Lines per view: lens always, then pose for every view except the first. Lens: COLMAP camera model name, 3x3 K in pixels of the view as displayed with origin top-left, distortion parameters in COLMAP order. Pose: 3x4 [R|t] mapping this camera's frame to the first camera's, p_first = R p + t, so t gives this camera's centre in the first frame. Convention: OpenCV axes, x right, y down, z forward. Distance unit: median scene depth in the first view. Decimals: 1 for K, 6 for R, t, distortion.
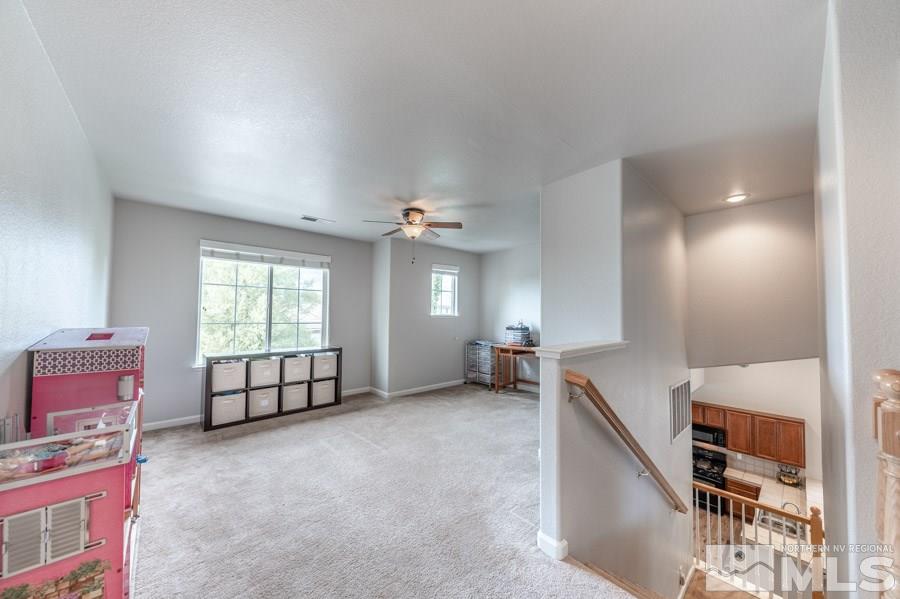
lens RADIAL K [[313.3, 0, 445.1], [0, 313.3, 305.7], [0, 0, 1]] dist [0.002773, -0.000387]
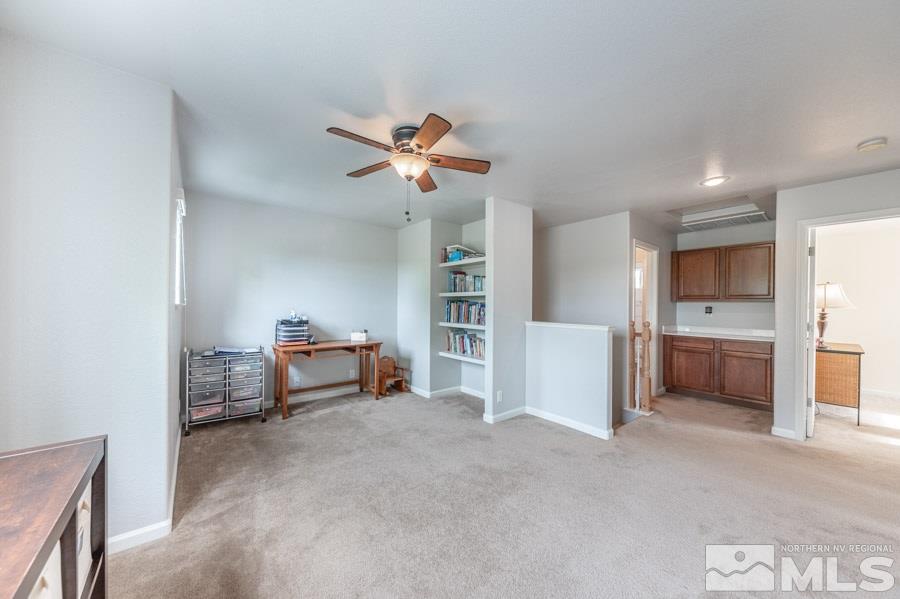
lens RADIAL K [[313.3, 0, 445.9], [0, 313.3, 303.8], [0, 0, 1]] dist [0.002773, -0.000387]
pose [[0.041412, 0.000050, 0.999142, -0.485768], [-0.034428, 0.999406, 0.001376, 0.016903], [-0.998549, -0.034456, 0.041390, 0.615113]]
